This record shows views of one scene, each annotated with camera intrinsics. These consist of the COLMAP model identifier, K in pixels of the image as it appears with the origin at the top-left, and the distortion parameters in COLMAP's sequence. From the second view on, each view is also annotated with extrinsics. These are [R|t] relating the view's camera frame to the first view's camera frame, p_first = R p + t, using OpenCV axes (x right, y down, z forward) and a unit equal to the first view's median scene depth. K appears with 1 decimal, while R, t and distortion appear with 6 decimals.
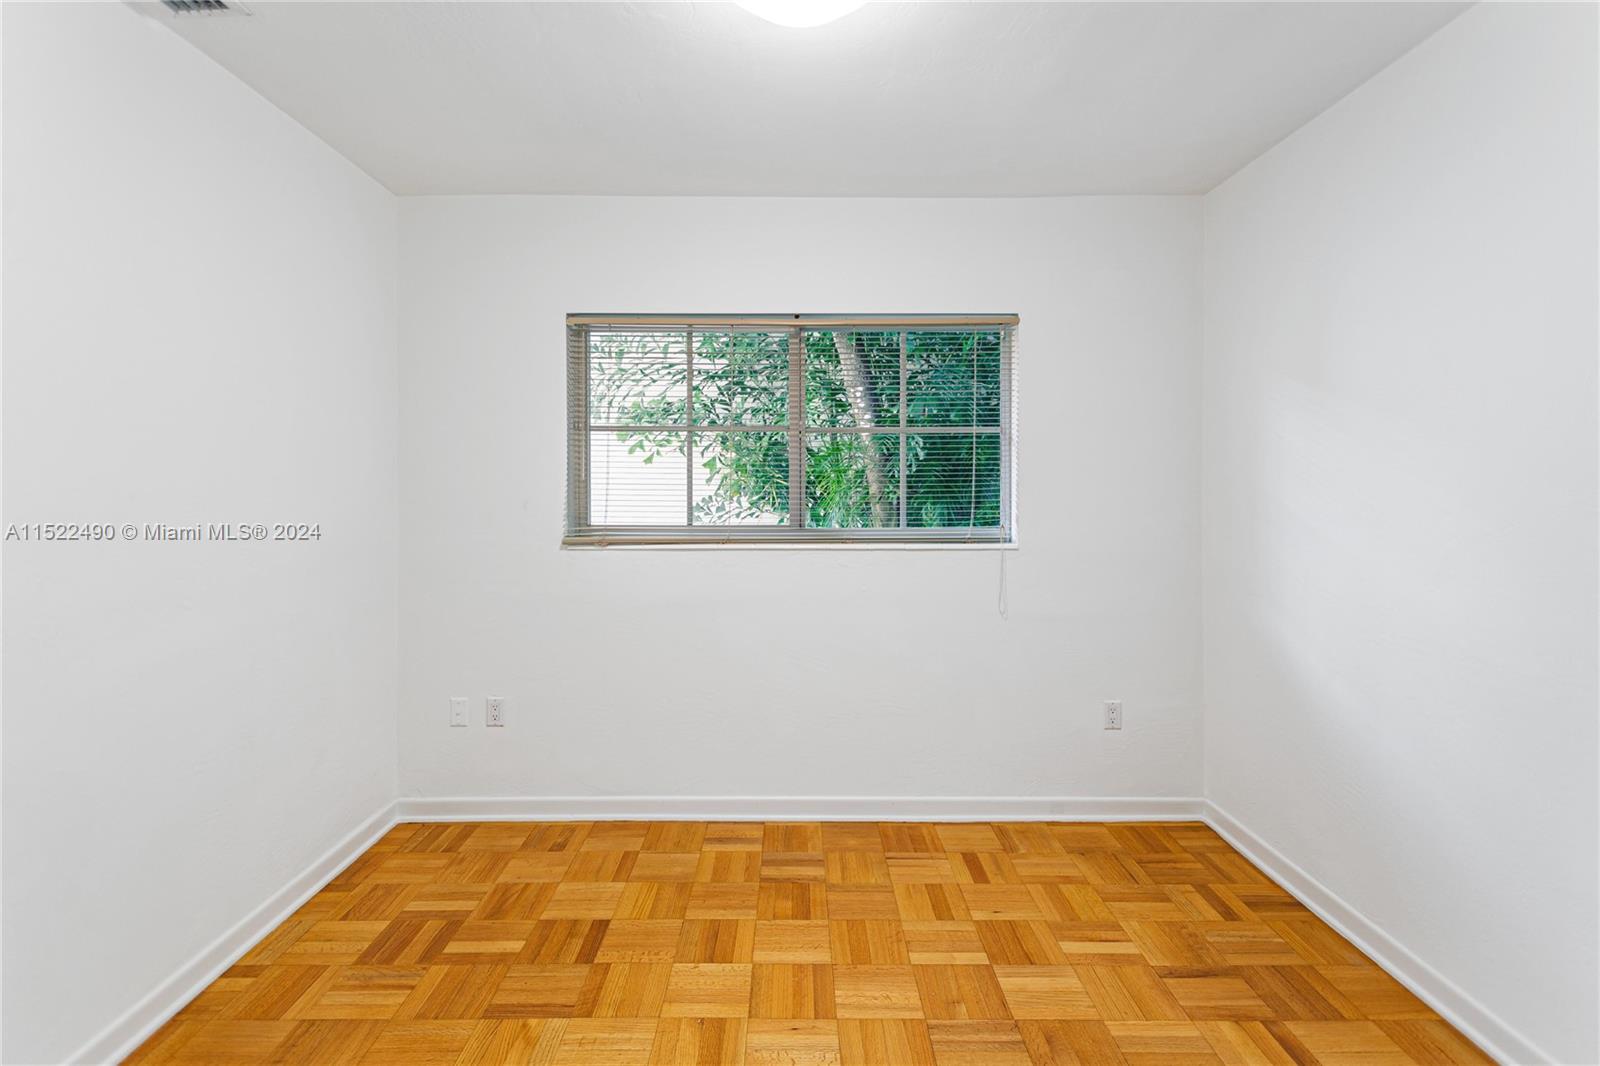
lens RADIAL K [[773.7, 0, 748.0], [0, 773.7, 501.5], [0, 0, 1]] dist [0.004507, 0.003521]
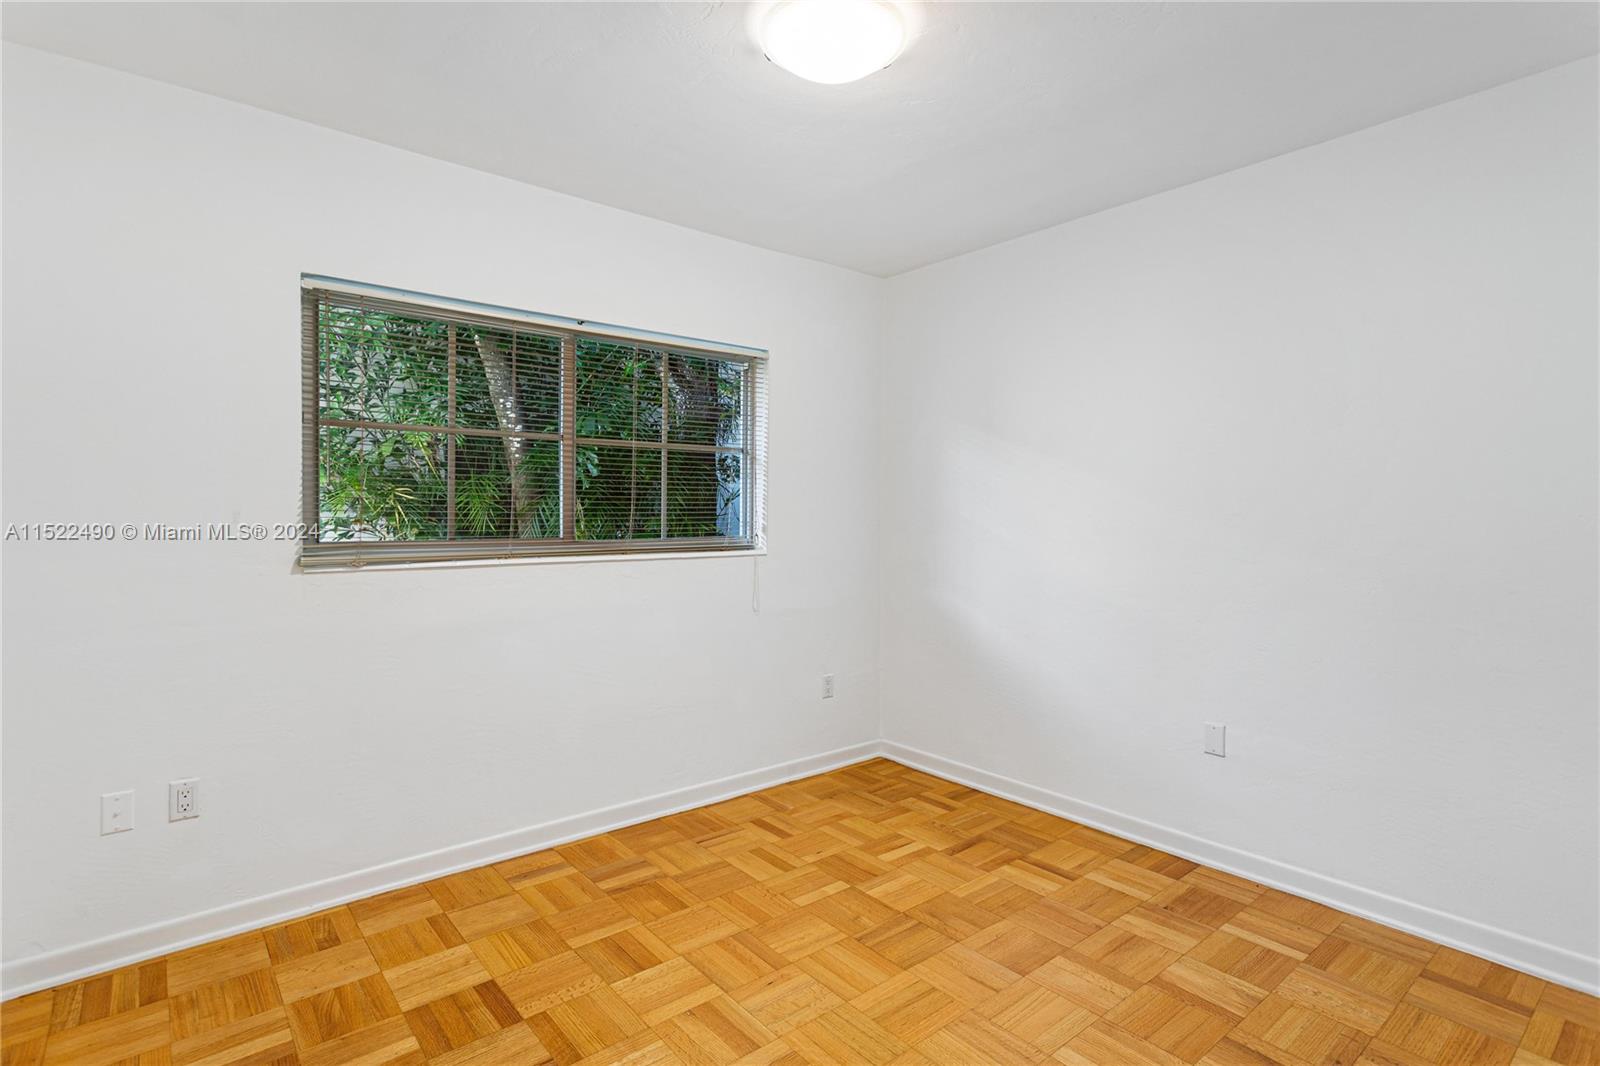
lens RADIAL K [[773.7, 0, 793.8], [0, 773.7, 535.4], [0, 0, 1]] dist [0.004507, 0.003521]
pose [[0.778953, -0.015388, 0.626894, -0.383274], [0.005660, 0.999831, 0.017508, 0.014586], [-0.627057, -0.010090, 0.778908, 0.080599]]
